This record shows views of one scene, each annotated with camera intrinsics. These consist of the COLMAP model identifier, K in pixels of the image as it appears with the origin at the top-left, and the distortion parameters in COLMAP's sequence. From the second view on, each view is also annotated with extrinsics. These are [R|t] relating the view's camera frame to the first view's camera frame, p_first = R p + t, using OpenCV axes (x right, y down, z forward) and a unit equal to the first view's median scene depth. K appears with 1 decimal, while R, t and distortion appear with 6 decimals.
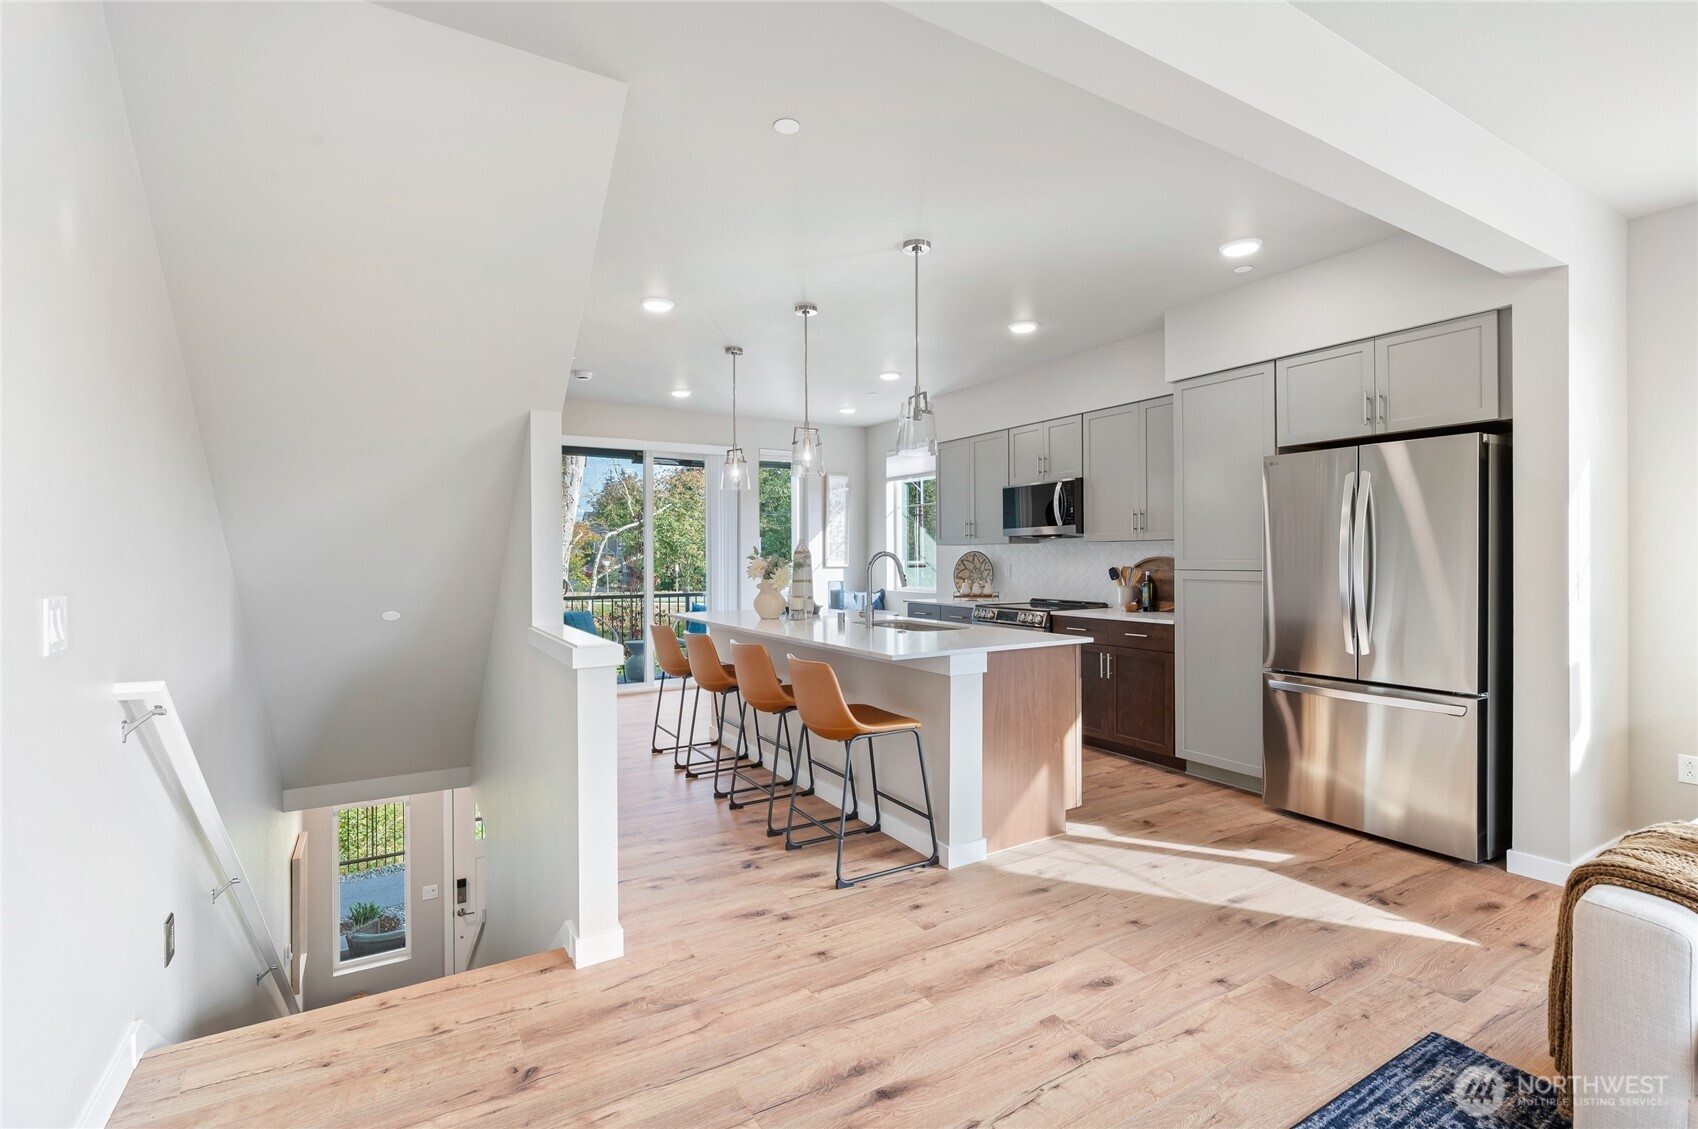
lens RADIAL K [[767.3, 0, 849.7], [0, 767.3, 564.2], [0, 0, 1]] dist [0.001365, -0.000028]
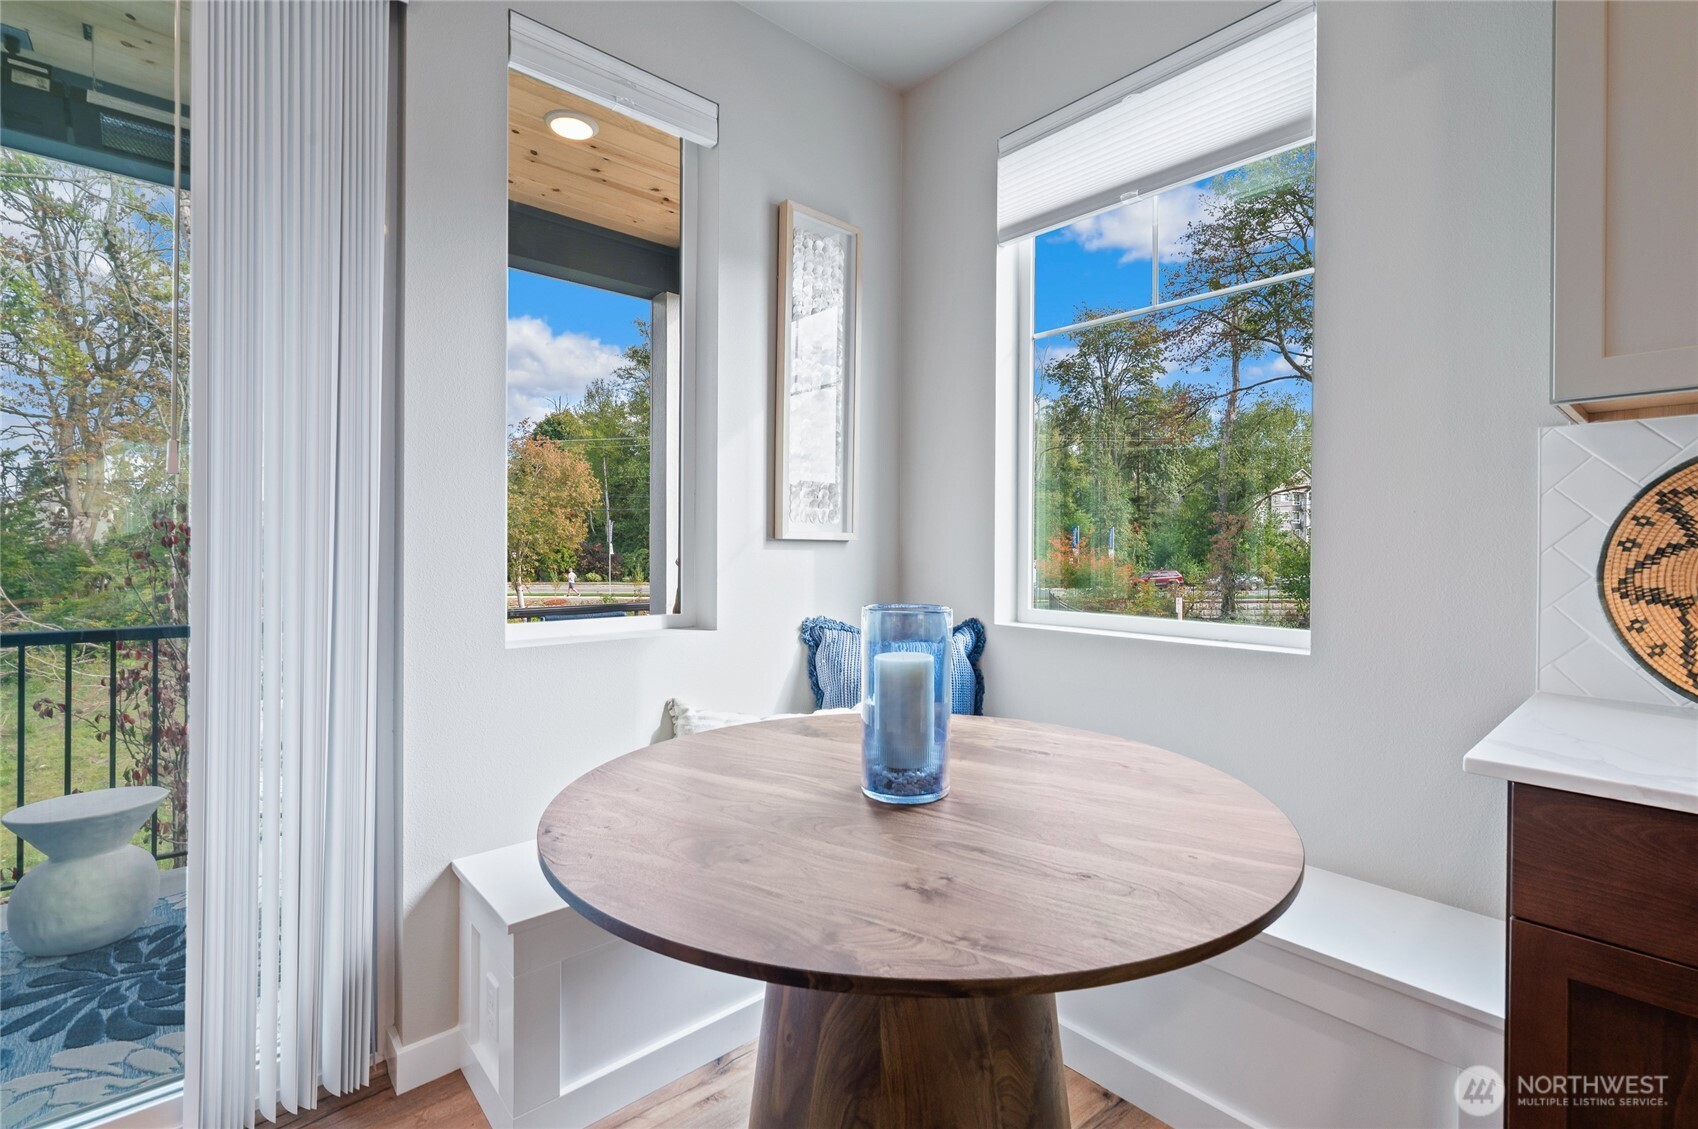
lens RADIAL K [[767.3, 0, 849.1], [0, 767.3, 554.4], [0, 0, 1]] dist [0.001365, -0.000028]
pose [[0.981443, 0.002838, 0.191735, -0.056363], [-0.003514, 0.999989, 0.003188, 0.007524], [-0.191724, -0.003803, 0.981442, 0.735994]]
